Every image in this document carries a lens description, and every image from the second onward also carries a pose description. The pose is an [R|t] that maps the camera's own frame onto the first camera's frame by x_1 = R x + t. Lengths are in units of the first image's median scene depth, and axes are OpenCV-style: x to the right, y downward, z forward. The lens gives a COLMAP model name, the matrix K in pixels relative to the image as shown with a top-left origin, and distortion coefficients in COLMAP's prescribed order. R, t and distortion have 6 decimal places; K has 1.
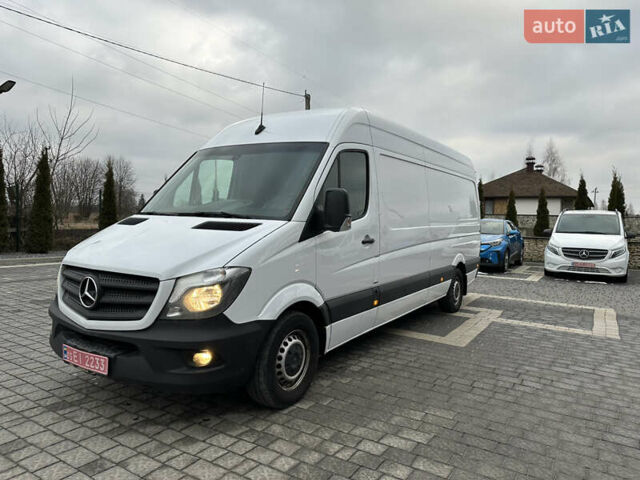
lens RADIAL K [[447.4, 0, 320.0], [0, 447.4, 240.0], [0, 0, 1]] dist [0.077476, -0.102717]
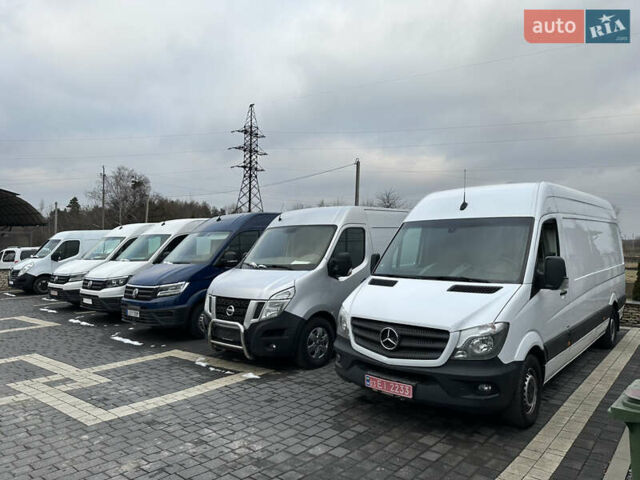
lens RADIAL K [[440.4, 0, 320.0], [0, 440.4, 240.0], [0, 0, 1]] dist [0.147532, -0.227785]
pose [[0.985557, -0.035478, -0.165586, -0.483124], [0.025585, 0.997779, -0.061500, -0.118140], [0.167400, 0.056375, 0.984276, -0.459689]]
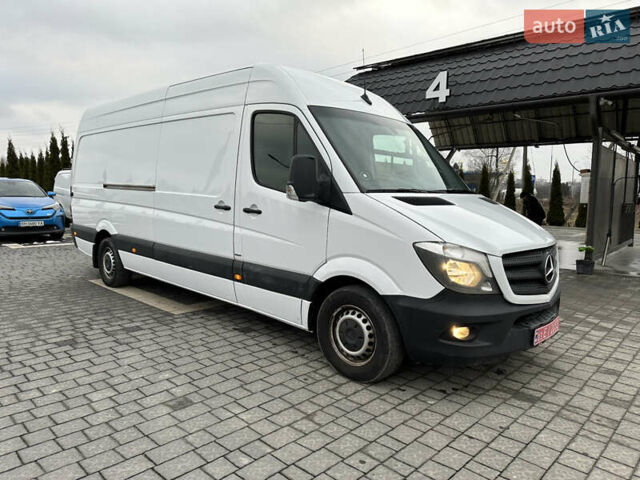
lens RADIAL K [[440.4, 0, 320.0], [0, 440.4, 240.0], [0, 0, 1]] dist [0.147532, -0.227785]
pose [[0.201547, -0.129817, 0.970838, -1.650372], [0.029995, 0.991531, 0.126357, -0.102201], [-0.979019, 0.003654, 0.203734, 1.319650]]
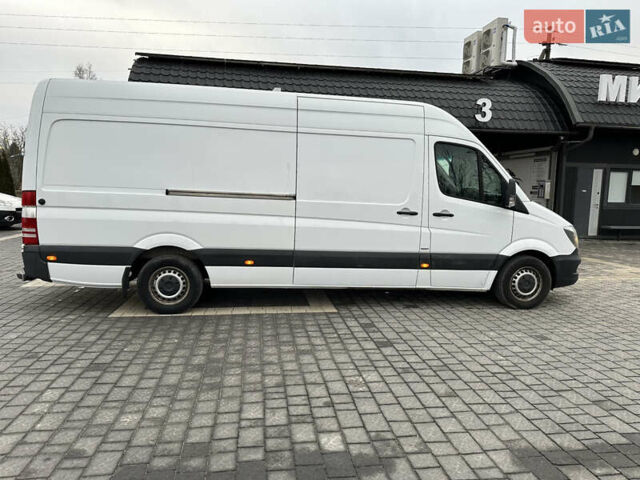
lens RADIAL K [[447.4, 0, 320.0], [0, 447.4, 240.0], [0, 0, 1]] dist [0.077476, -0.102717]
pose [[-0.633485, -0.141813, 0.760648, -1.489575], [-0.010095, 0.984492, 0.175138, -0.241091], [-0.773689, 0.103269, -0.625093, 3.316349]]
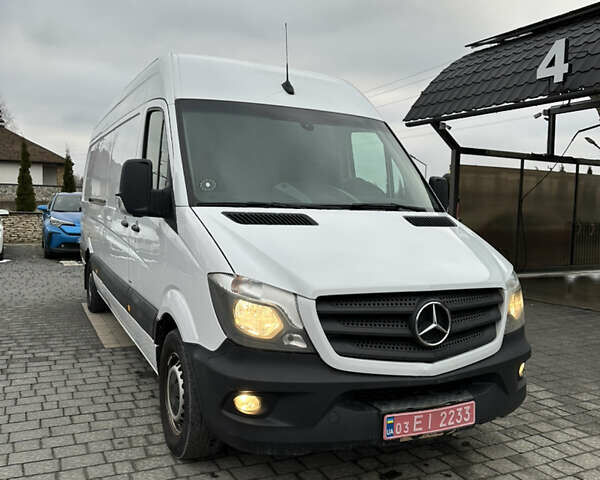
lens RADIAL K [[550.0, 0, 300.0], [0, 550.0, 240.0], [0, 0, 1]] dist [0.138166, -0.223694]
pose [[0.530449, -0.067871, 0.844996, -1.345653], [0.027359, 0.997641, 0.062957, -0.074867], [-0.847276, -0.010277, 0.531054, 0.721379]]
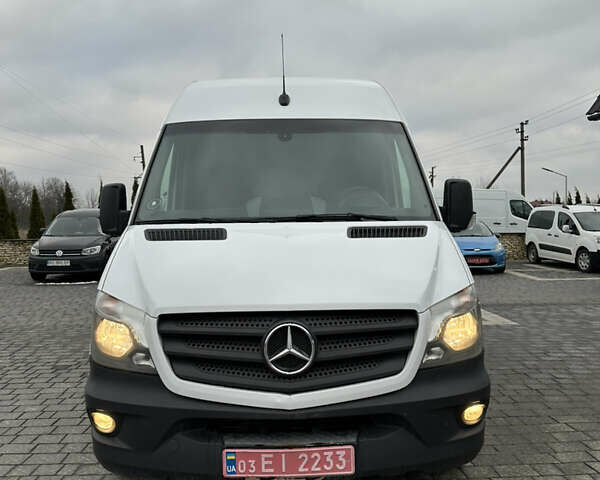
lens RADIAL K [[550.0, 0, 300.0], [0, 550.0, 240.0], [0, 0, 1]] dist [0.138166, -0.223694]
pose [[0.831432, -0.058287, 0.552560, -0.906408], [0.065033, 0.997856, 0.007404, -0.036434], [-0.551807, 0.029779, 0.833440, 0.366342]]
